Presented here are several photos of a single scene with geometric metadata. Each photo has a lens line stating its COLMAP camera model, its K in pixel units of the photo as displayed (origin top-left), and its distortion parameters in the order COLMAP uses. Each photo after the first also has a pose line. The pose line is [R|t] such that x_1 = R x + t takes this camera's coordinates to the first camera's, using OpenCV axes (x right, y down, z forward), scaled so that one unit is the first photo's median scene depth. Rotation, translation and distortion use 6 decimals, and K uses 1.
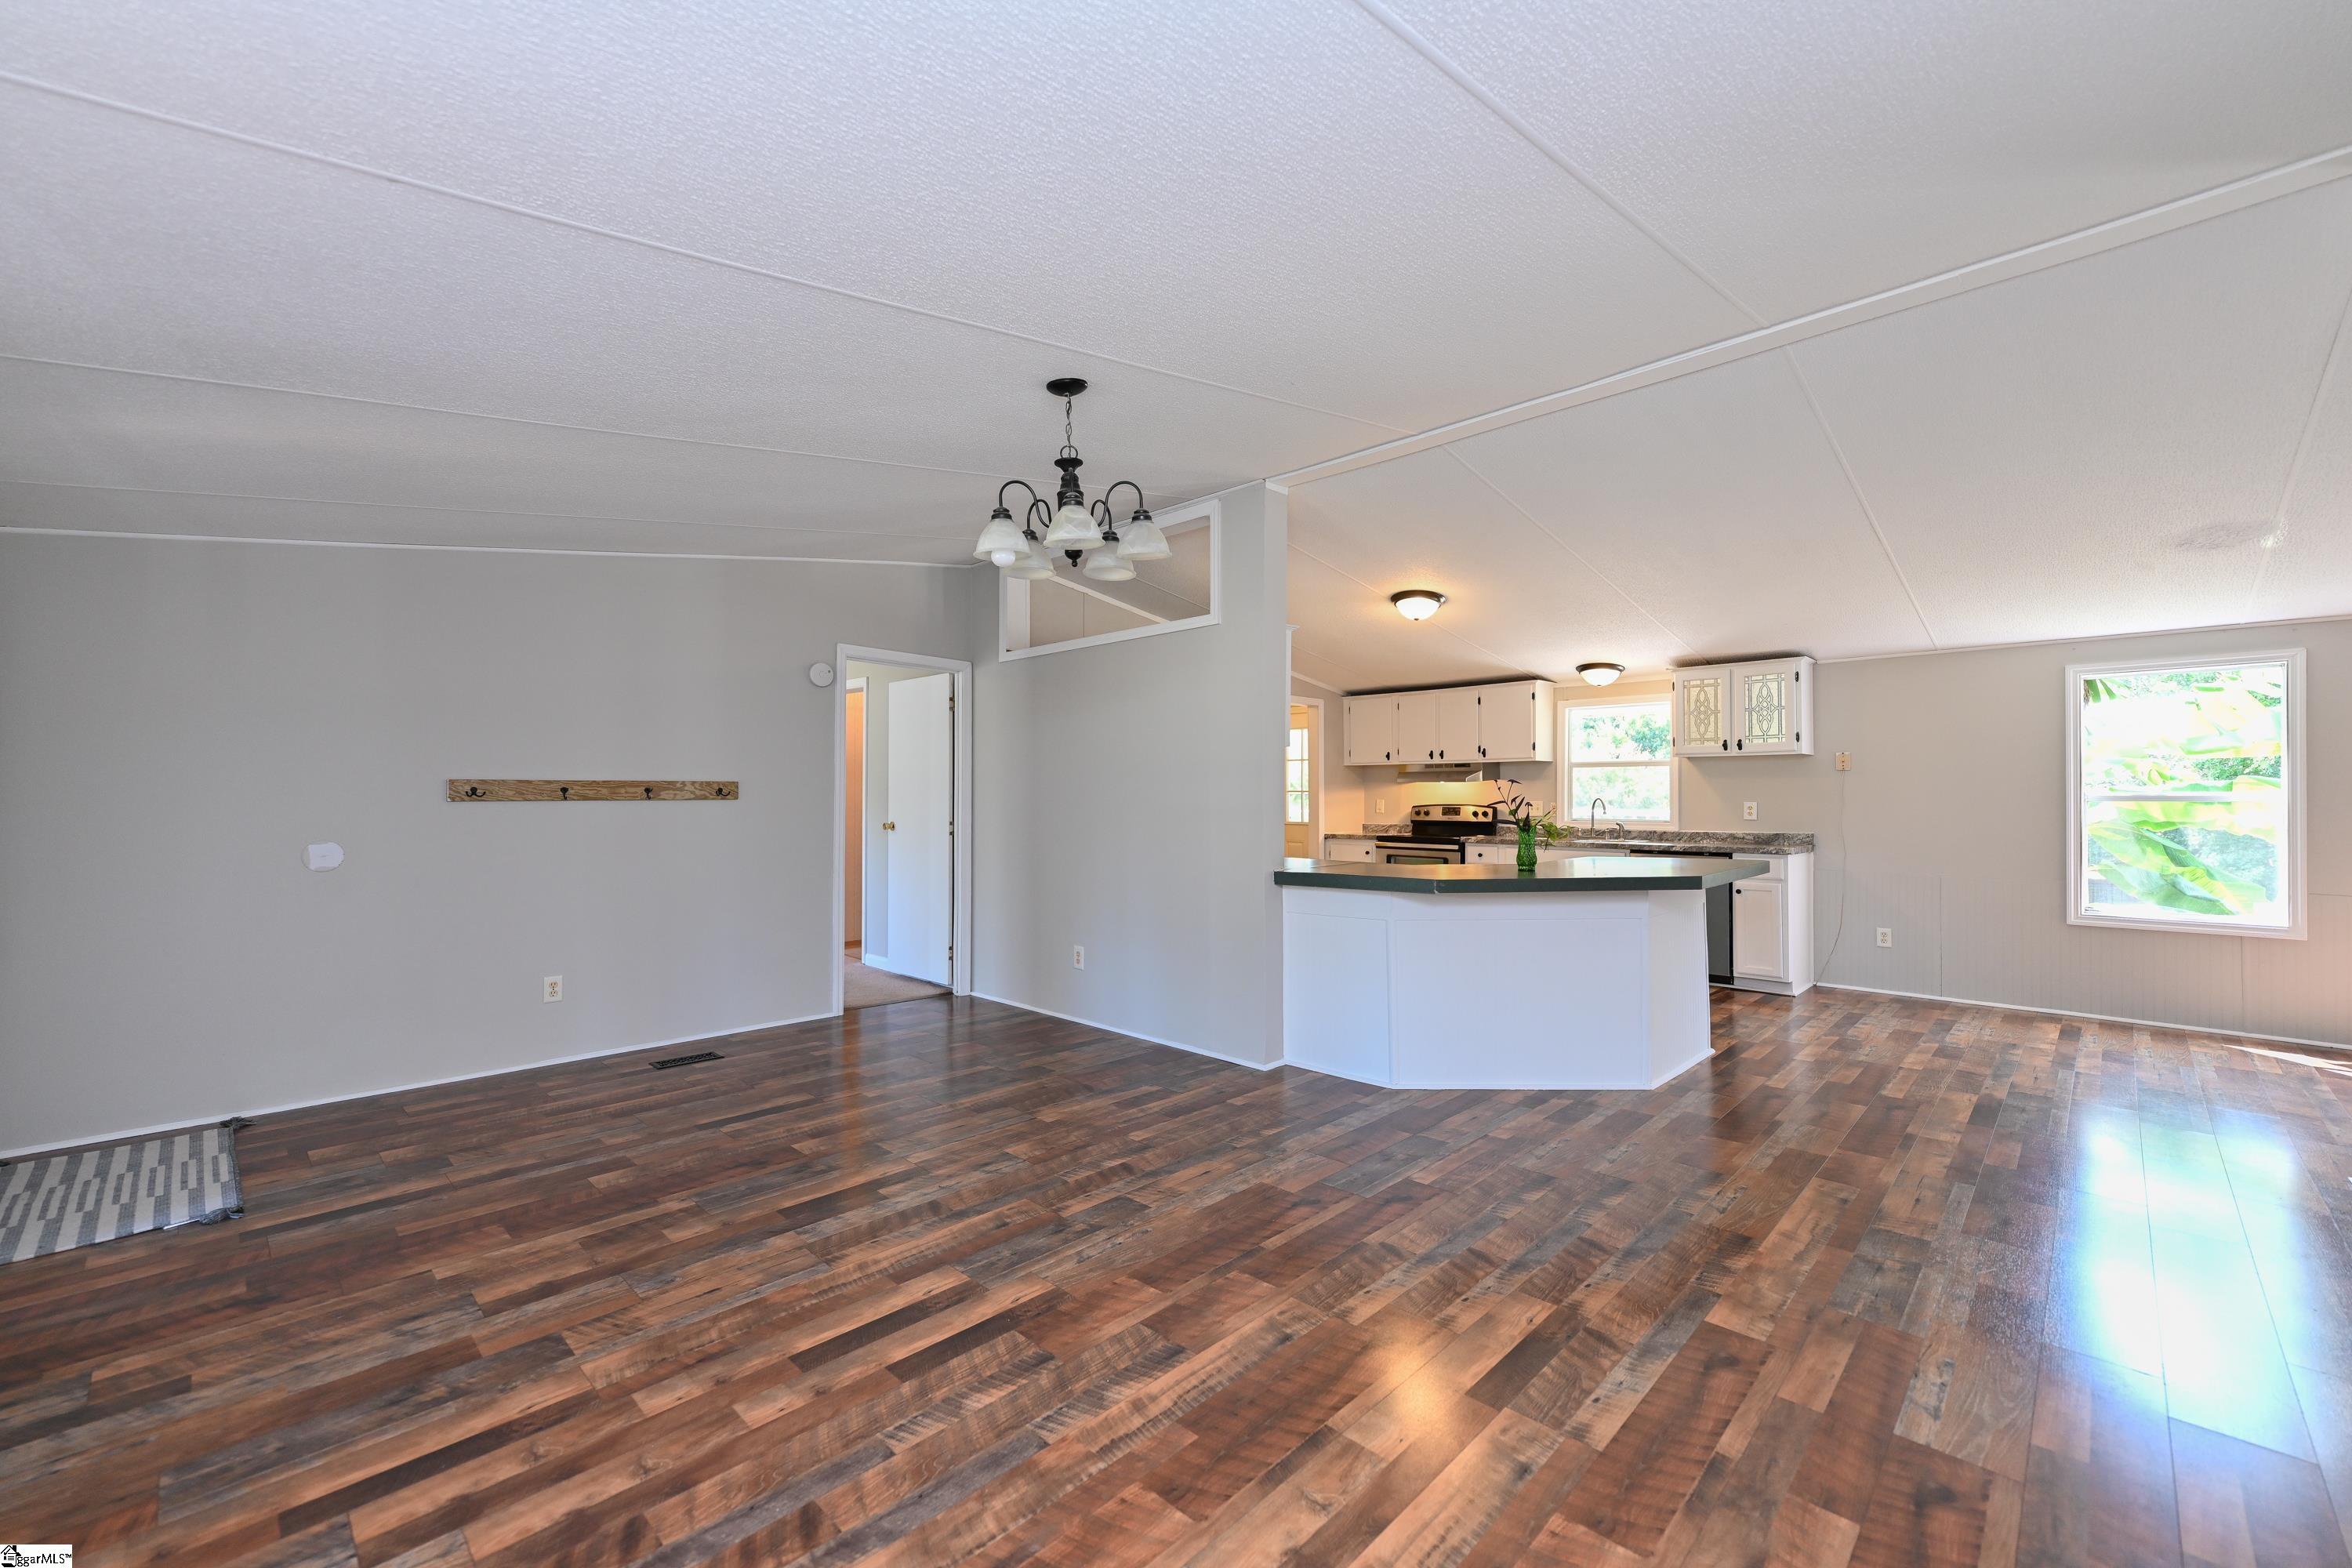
lens RADIAL K [[961.1, 0, 1187.4], [0, 961.1, 788.9], [0, 0, 1]] dist [0.010045, -0.000168]
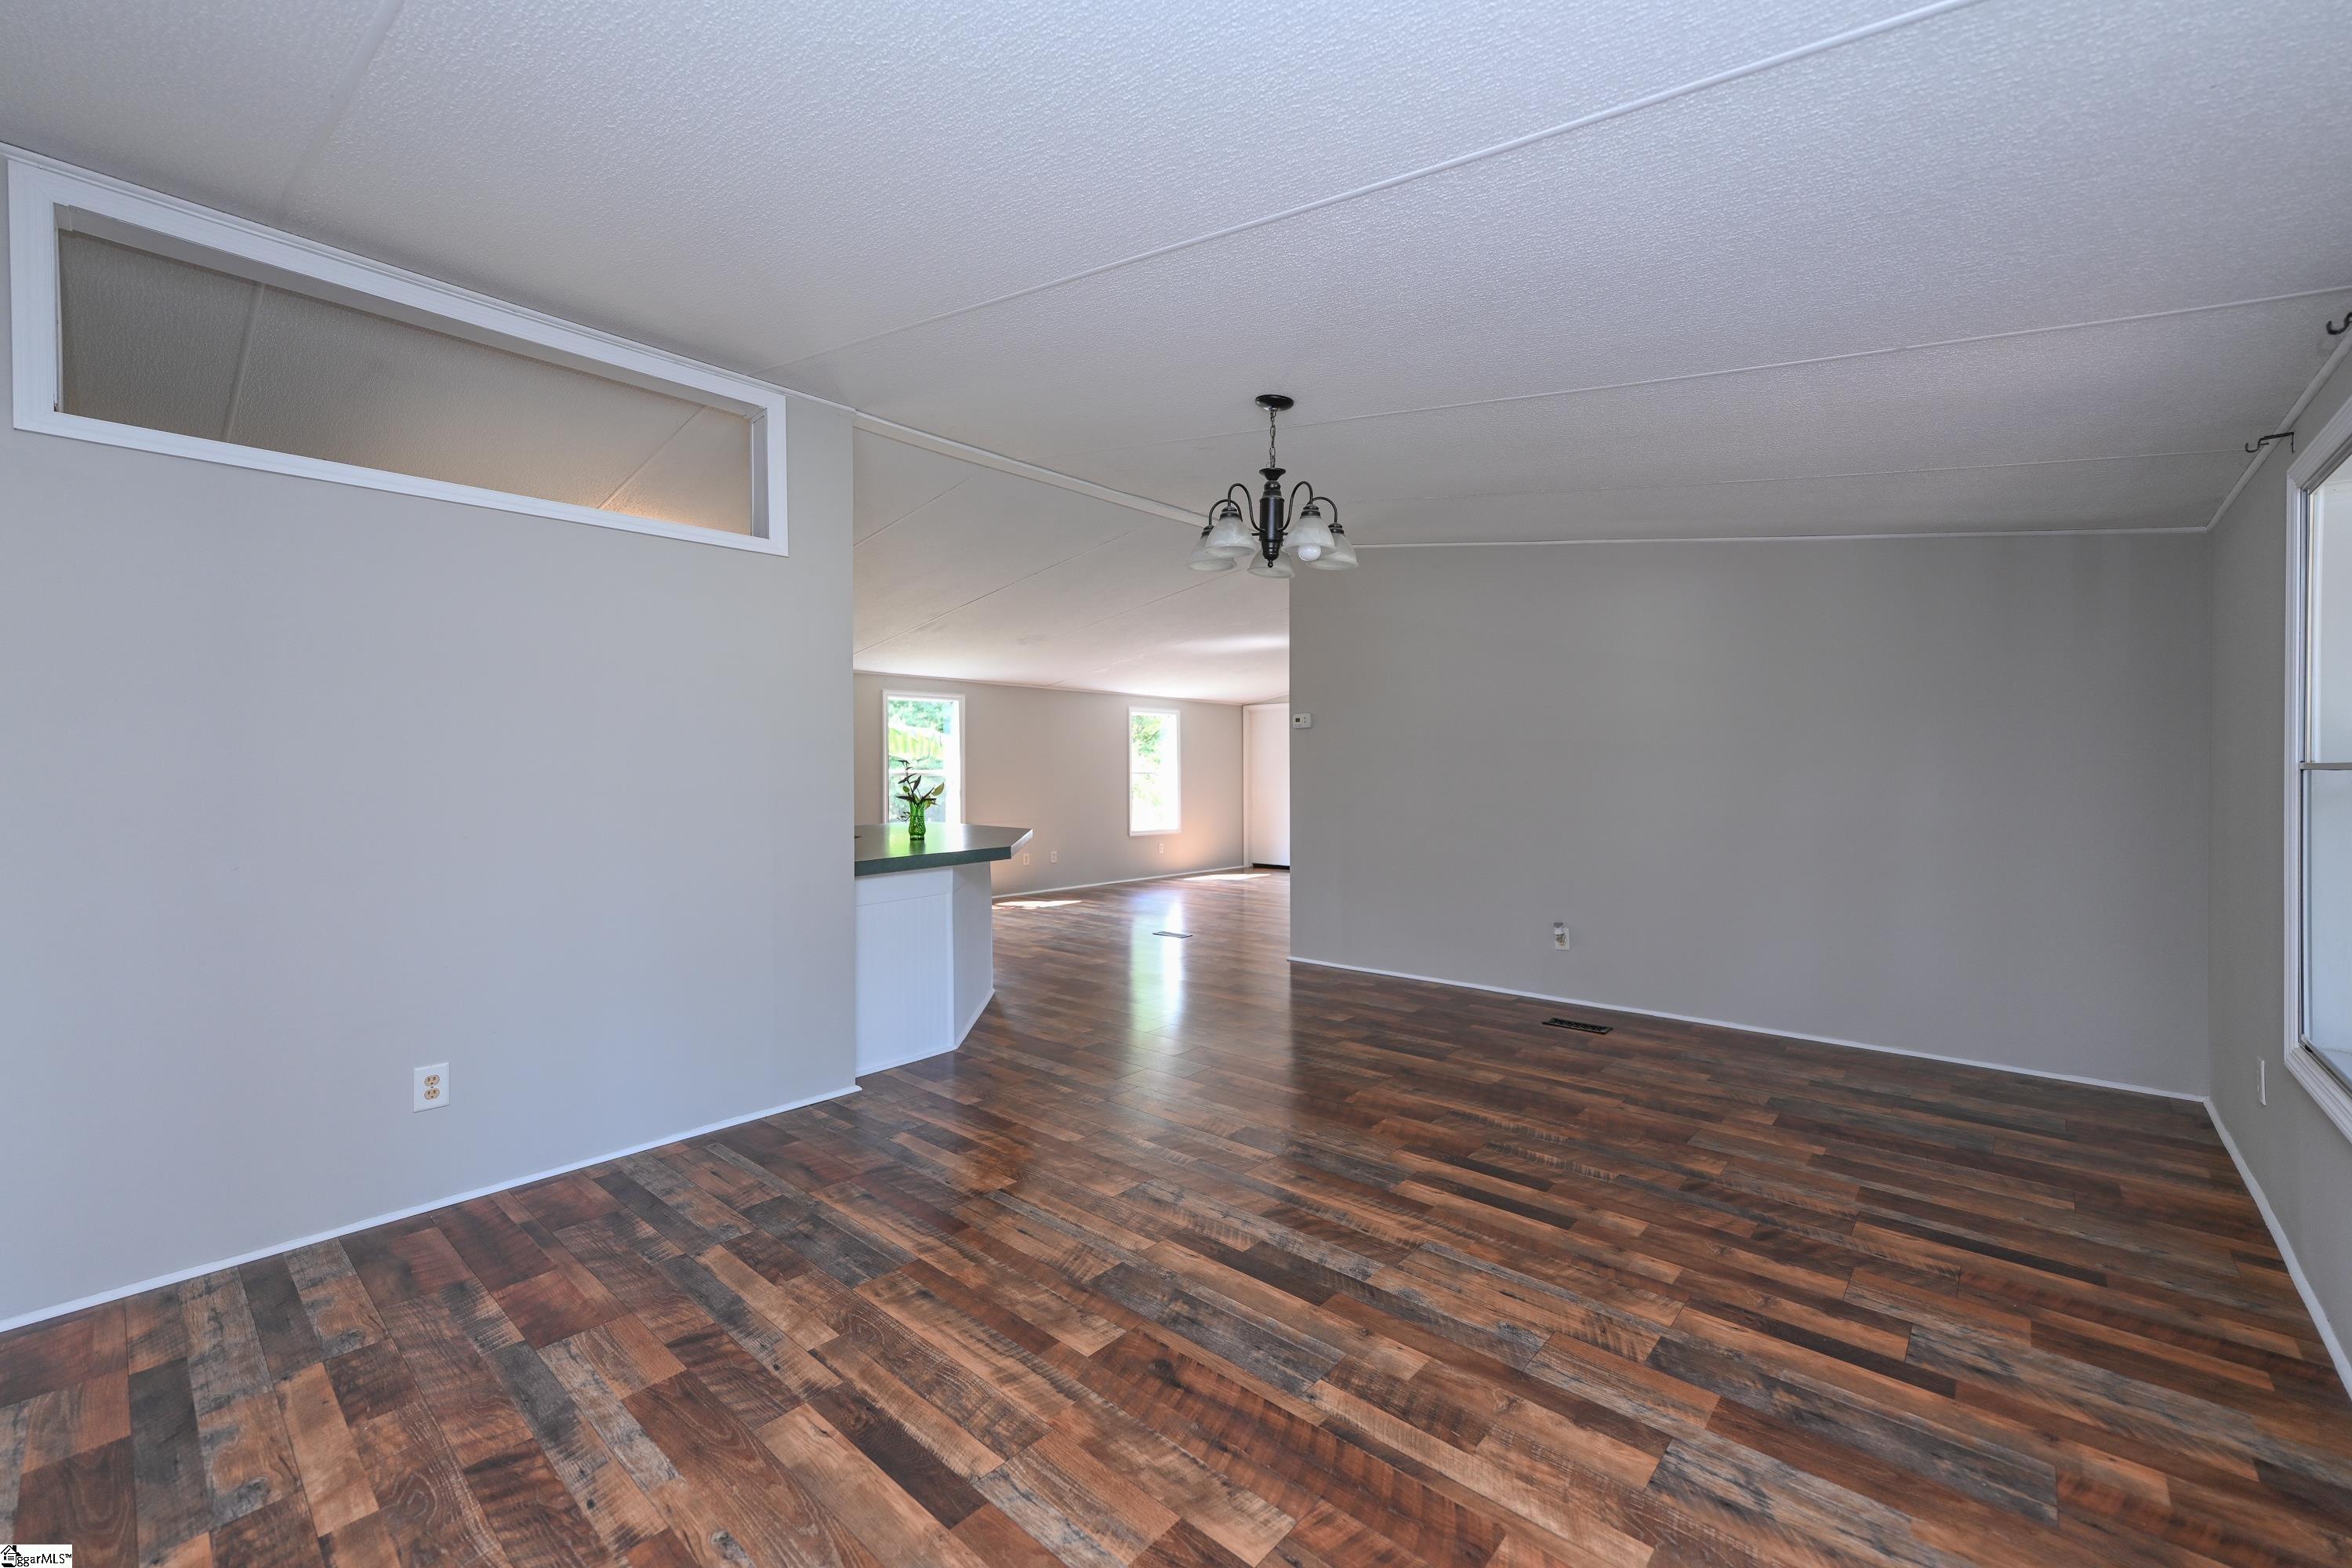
lens RADIAL K [[946.1, 0, 1146.7], [0, 946.1, 783.6], [0, 0, 1]] dist [0.002451, 0.000177]
pose [[-0.019990, -0.013986, 0.999702, -1.202049], [-0.001169, 0.999902, 0.013966, 0.004875], [-0.999799, -0.000889, -0.020005, 1.174081]]
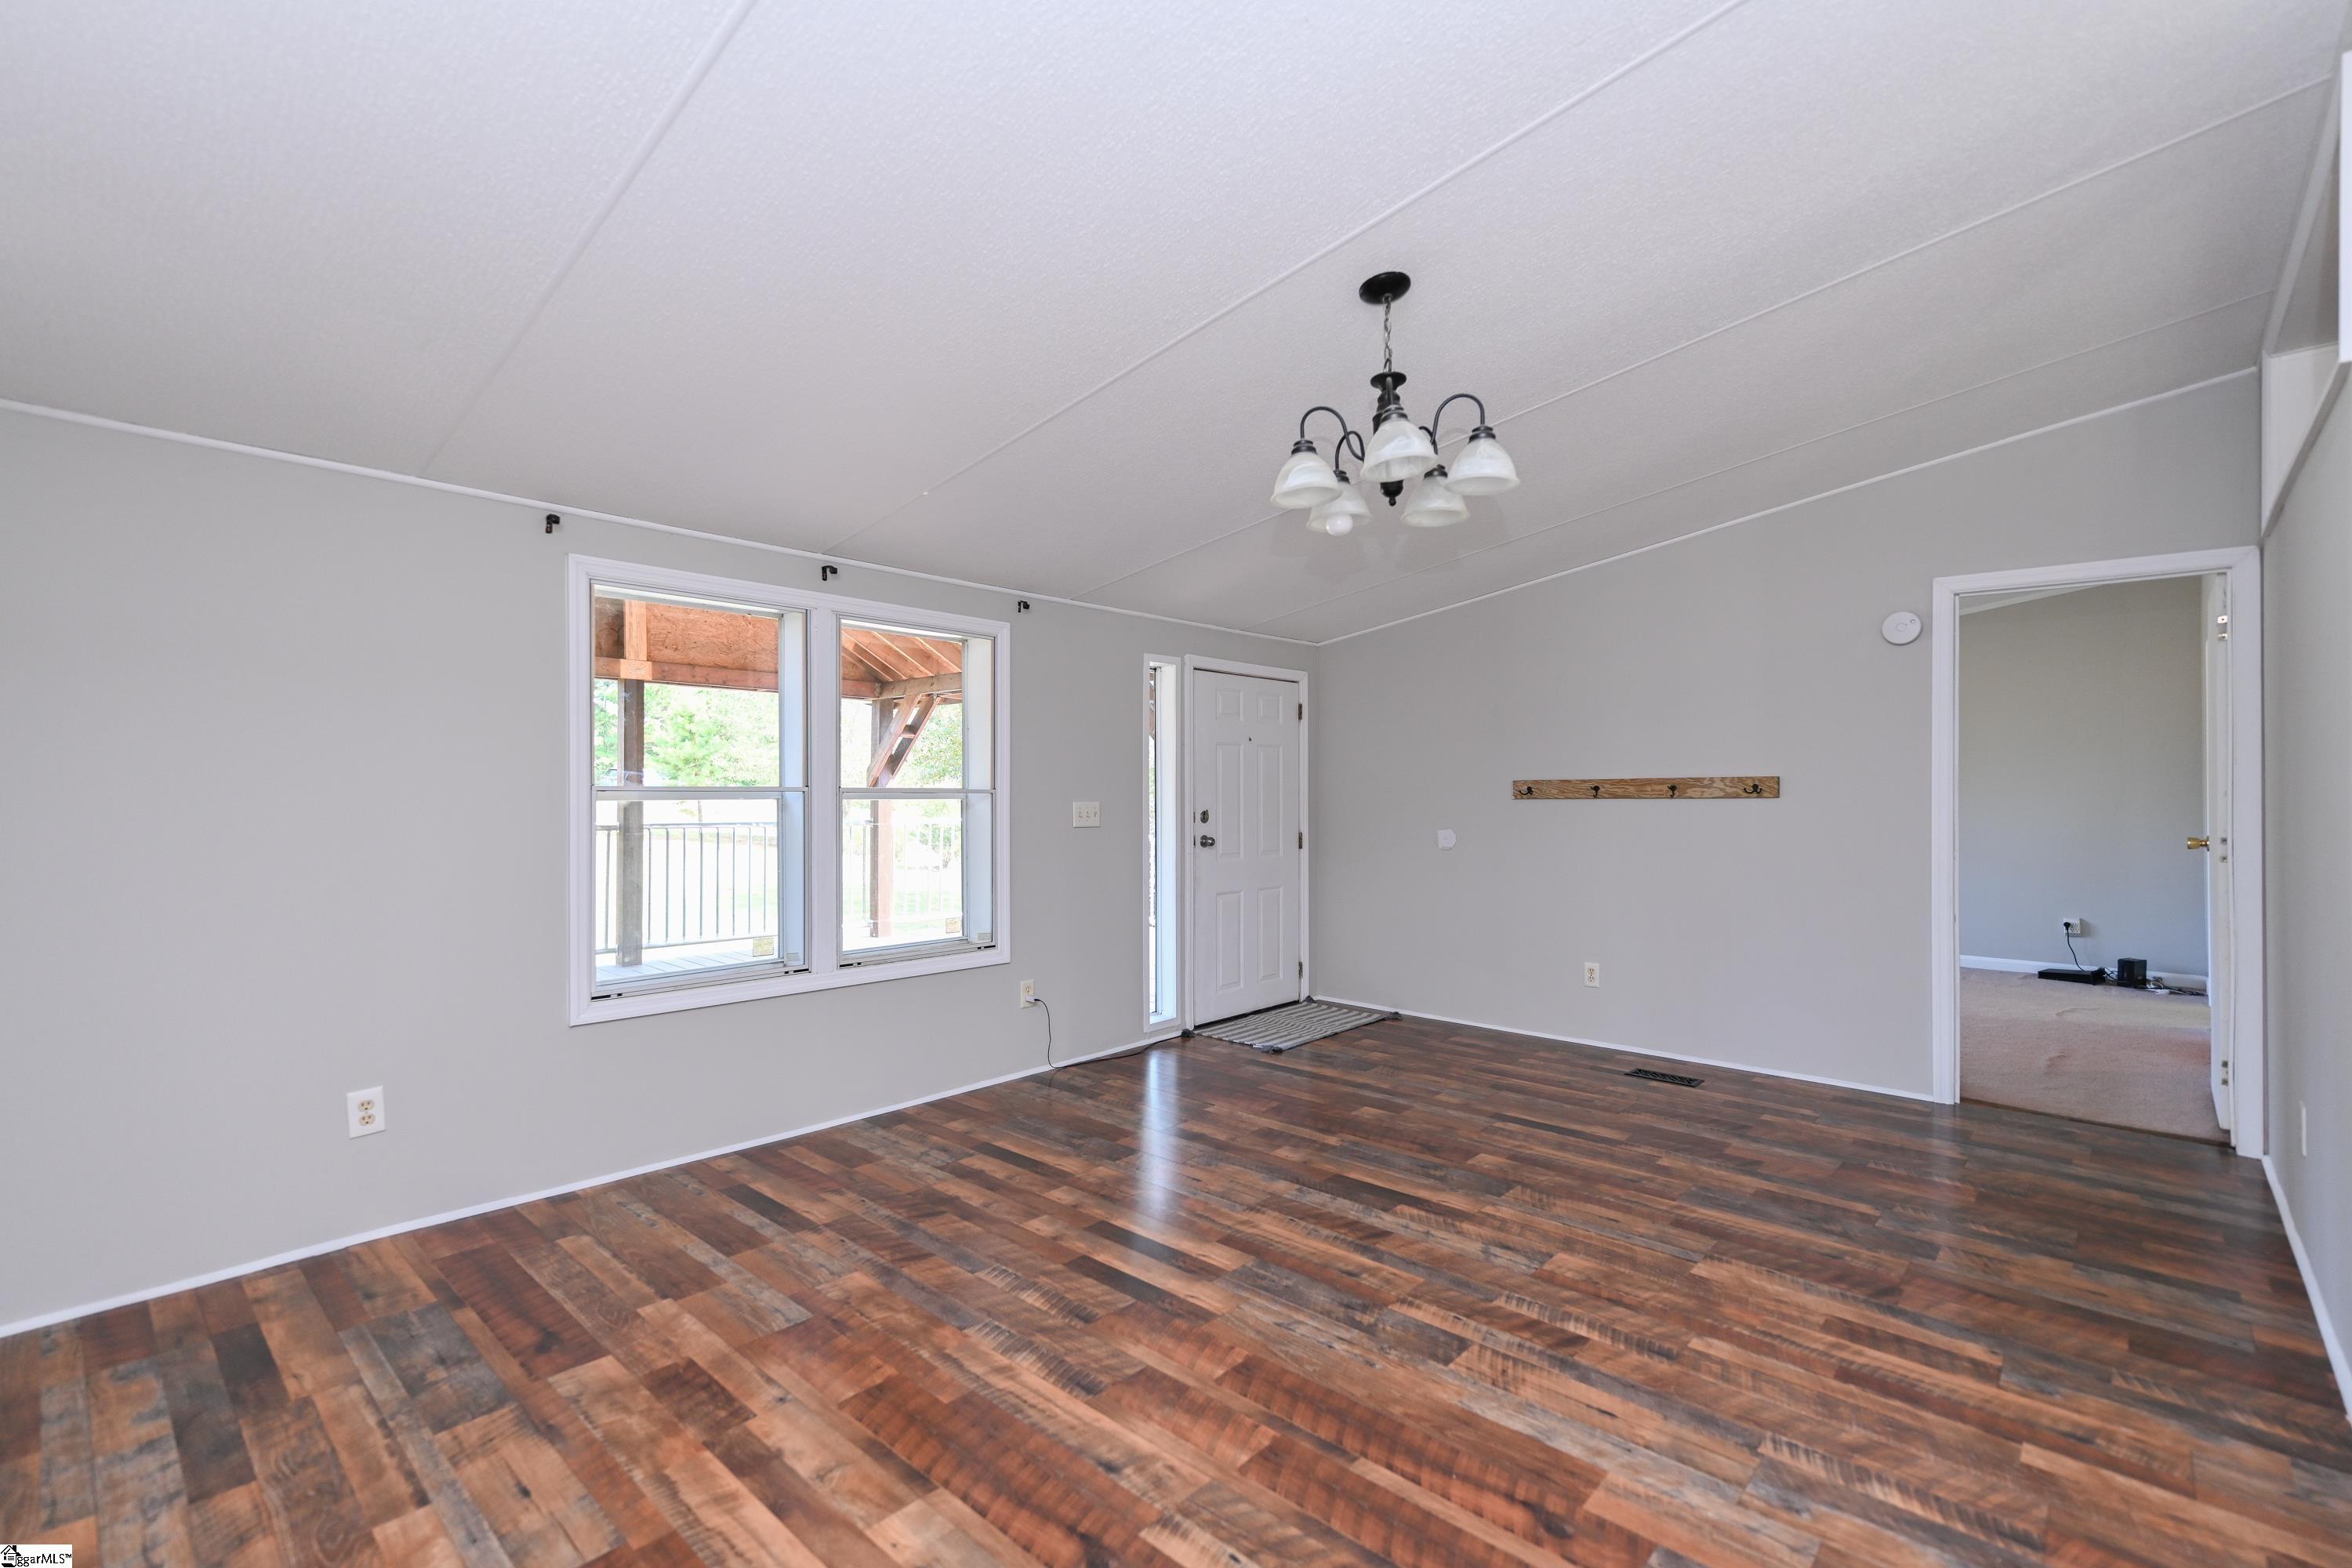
lens RADIAL K [[1025.5, 0, 1167.9], [0, 1025.5, 786.9], [0, 0, 1]] dist [0.007579, -0.000126]
pose [[0.021494, -0.010377, -0.999715, 0.744265], [0.007526, 0.999919, -0.010217, 0.011641], [0.999741, -0.007304, 0.021571, 0.800488]]
